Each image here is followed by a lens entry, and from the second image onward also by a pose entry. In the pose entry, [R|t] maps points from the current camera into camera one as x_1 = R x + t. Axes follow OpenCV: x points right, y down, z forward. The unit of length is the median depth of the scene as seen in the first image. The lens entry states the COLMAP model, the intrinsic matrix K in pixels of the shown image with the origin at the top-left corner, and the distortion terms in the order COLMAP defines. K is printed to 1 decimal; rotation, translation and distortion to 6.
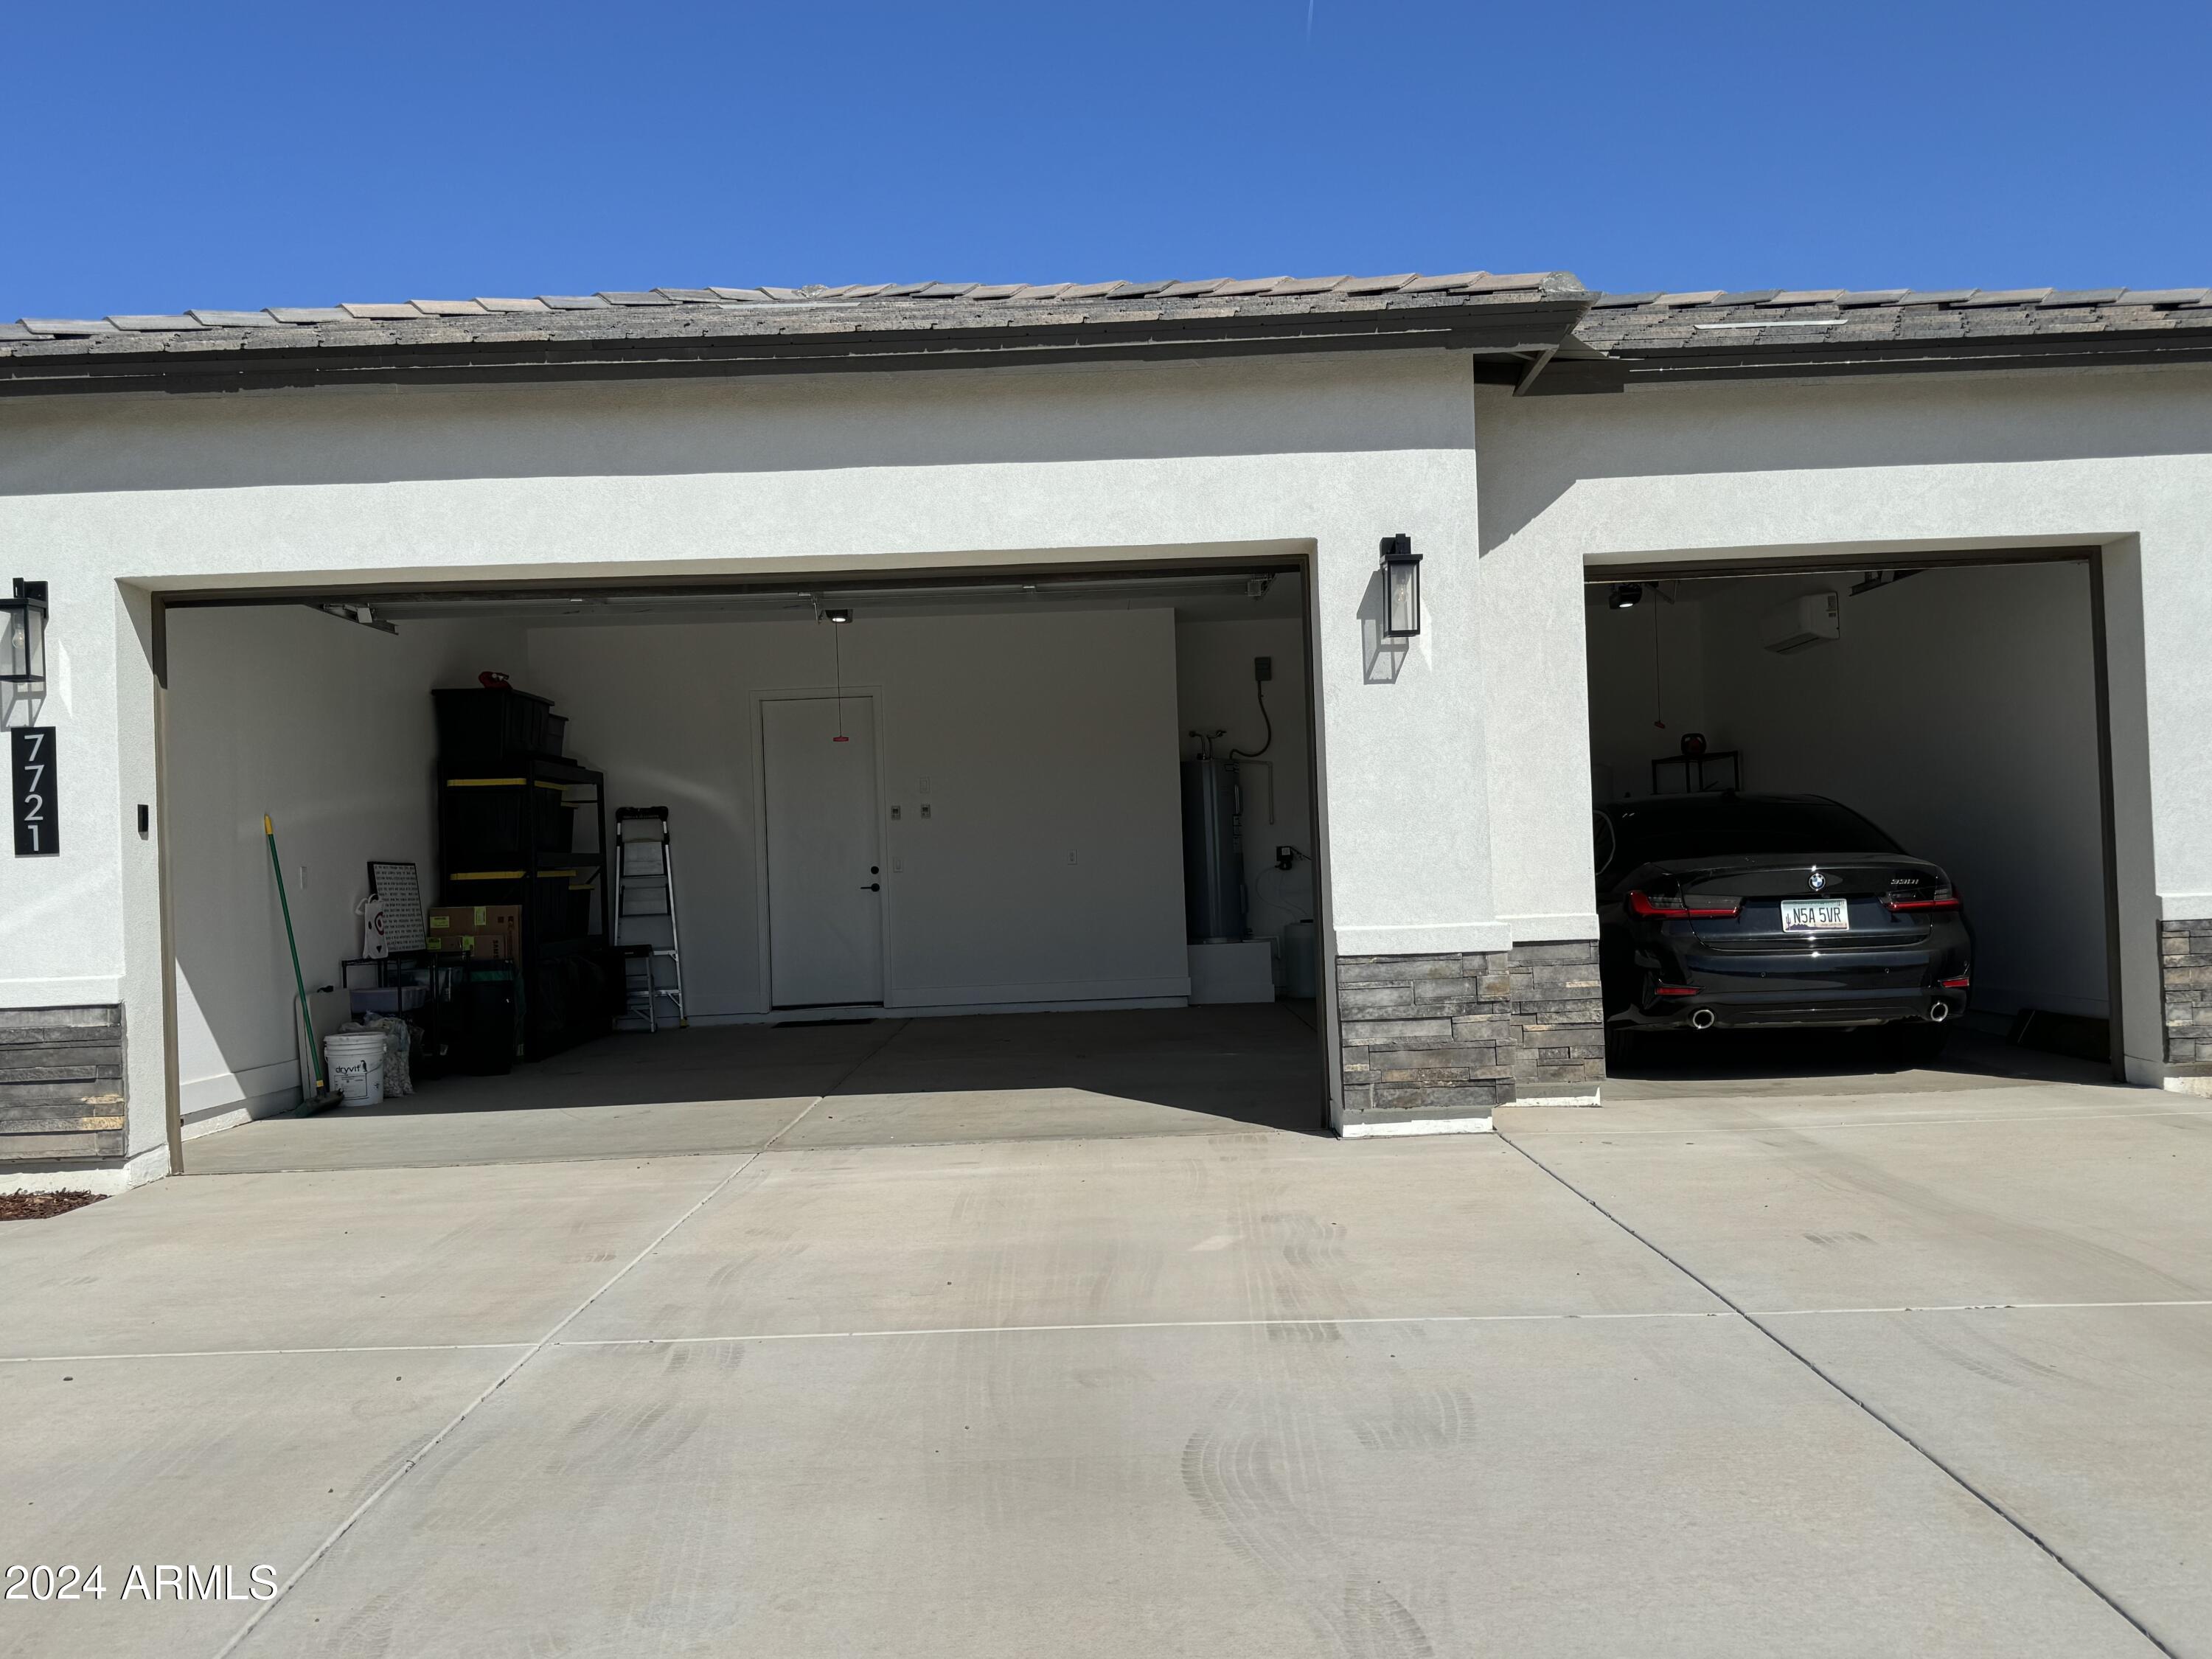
lens RADIAL K [[1904.2, 0, 1106.0], [0, 1904.2, 829.5], [0, 0, 1]] dist [0.115775, 0.001090]
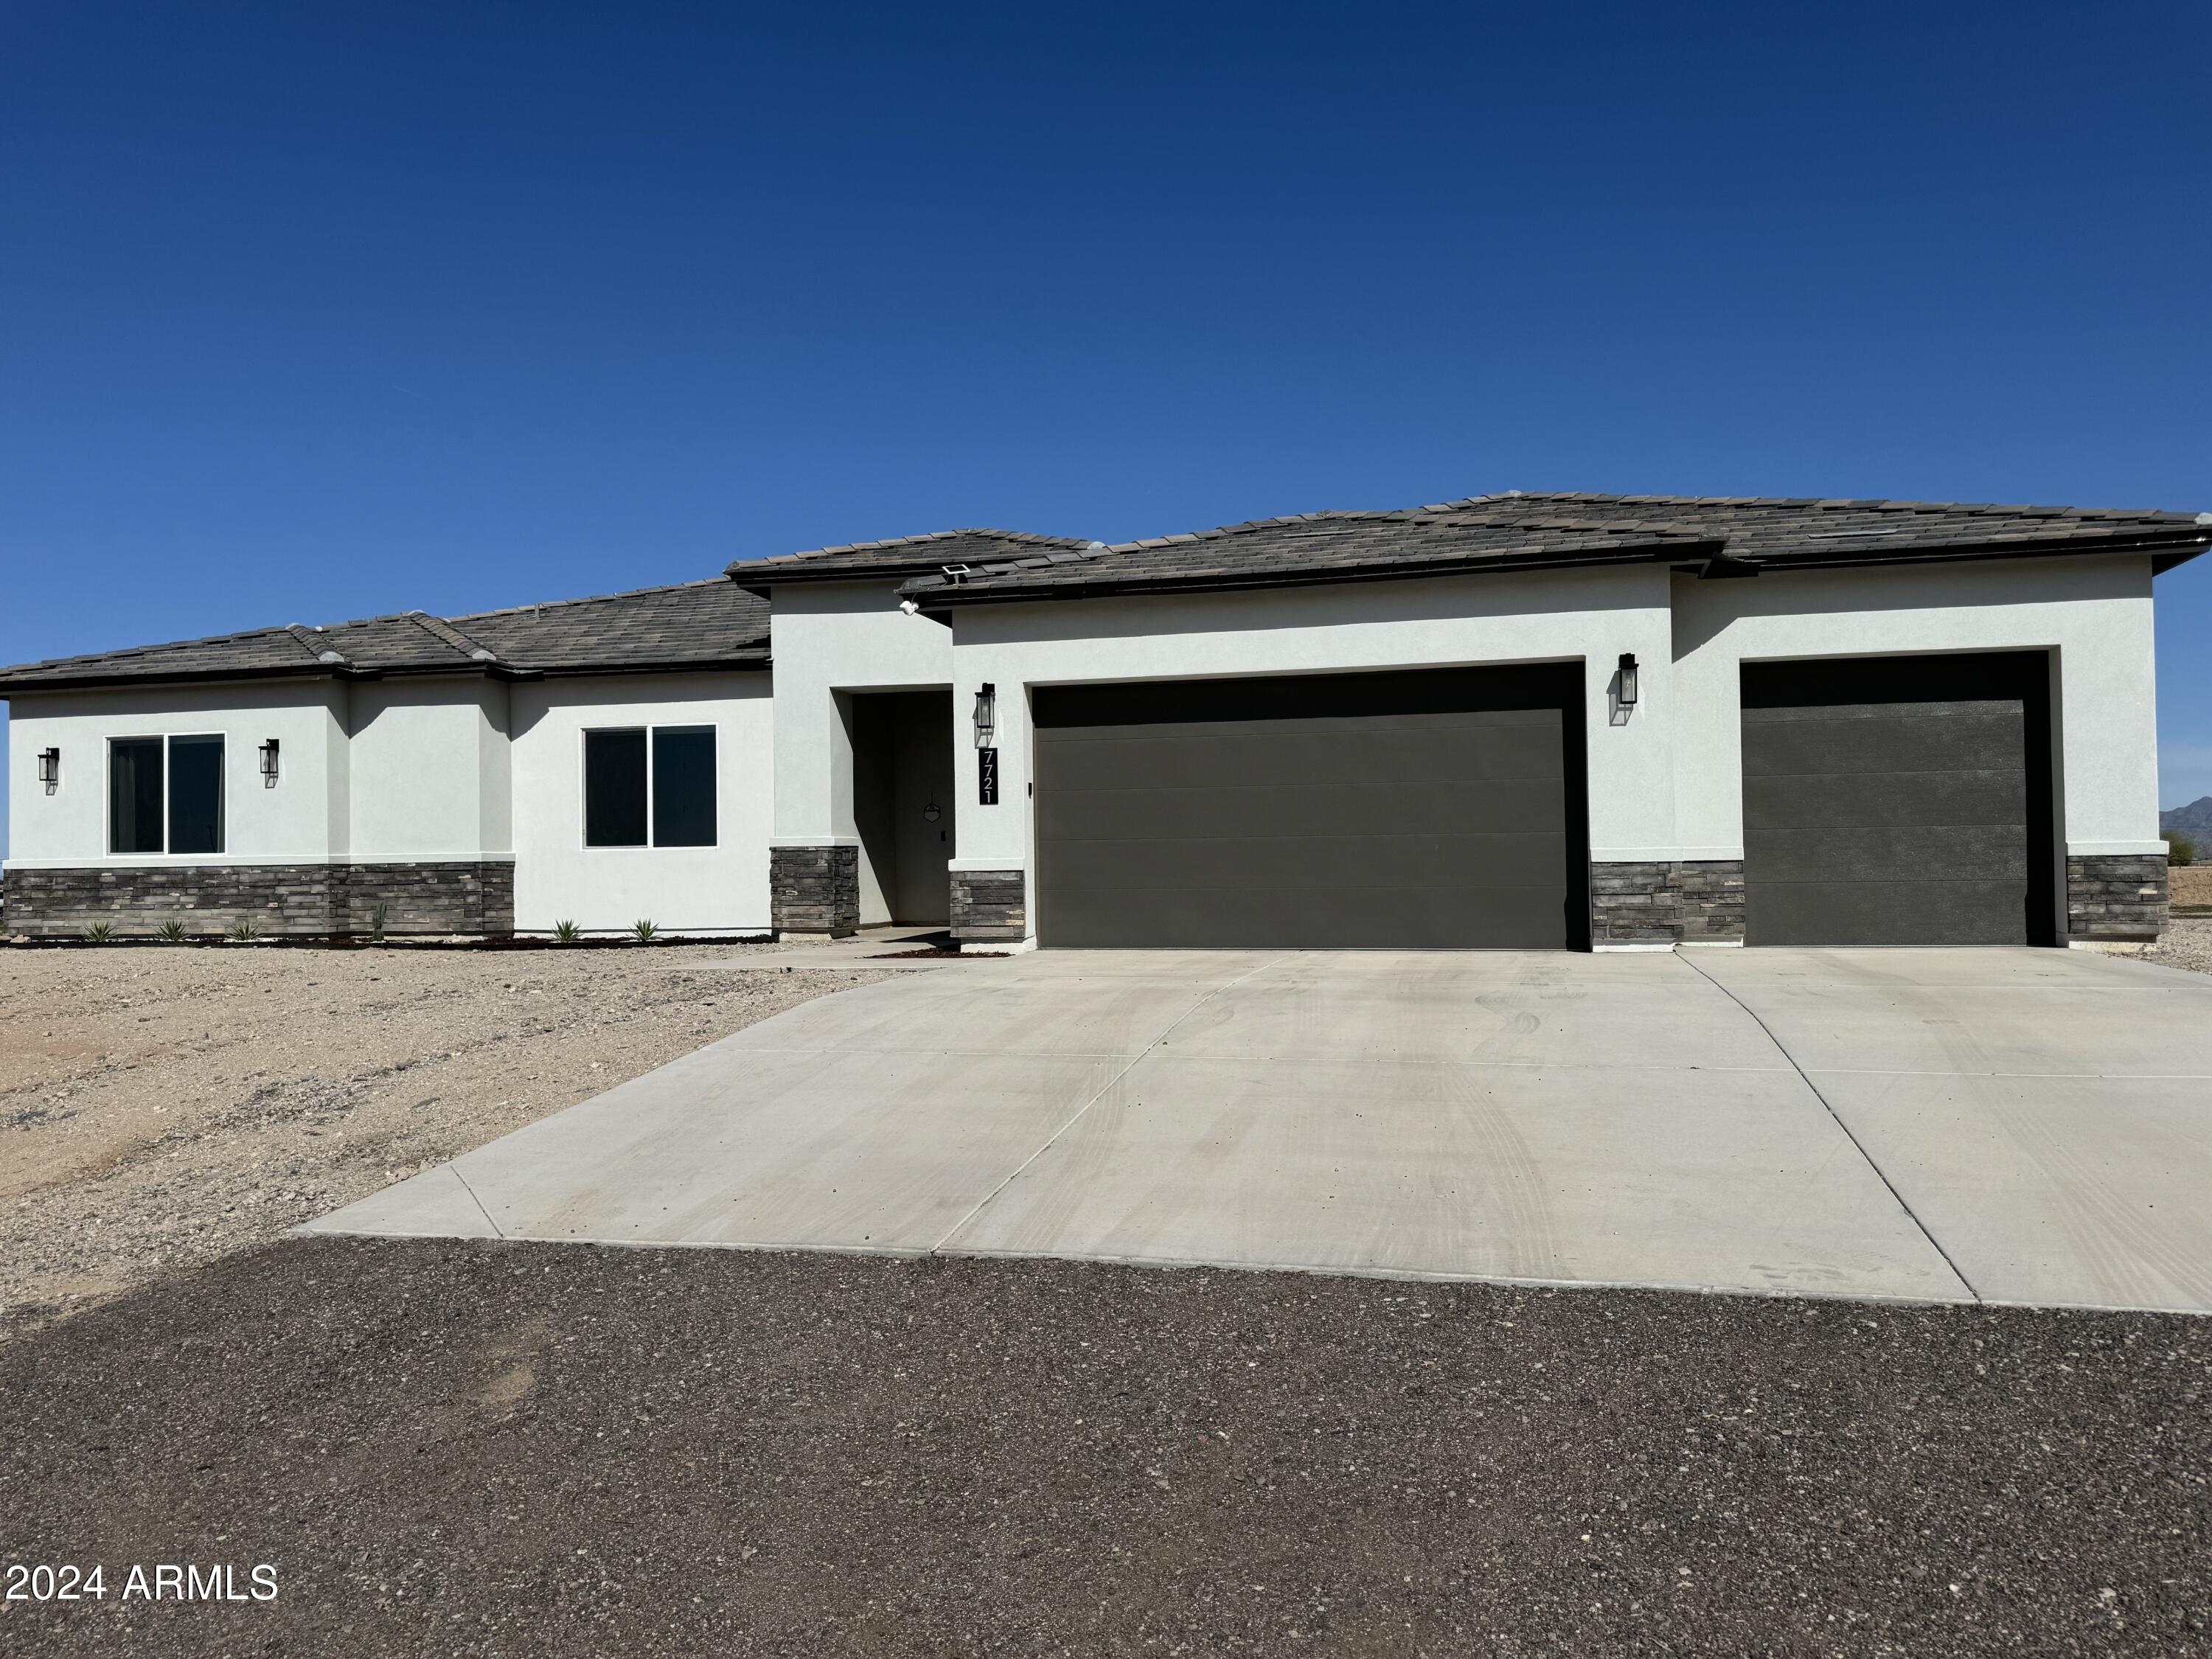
lens RADIAL K [[1428.4, 0, 1106.0], [0, 1428.4, 829.5], [0, 0, 1]] dist [0.048453, -0.059176]
pose [[0.962446, 0.018924, -0.270812, 0.035123], [-0.016445, 0.999800, 0.011423, 0.021557], [0.270974, -0.006541, 0.962564, -0.563347]]
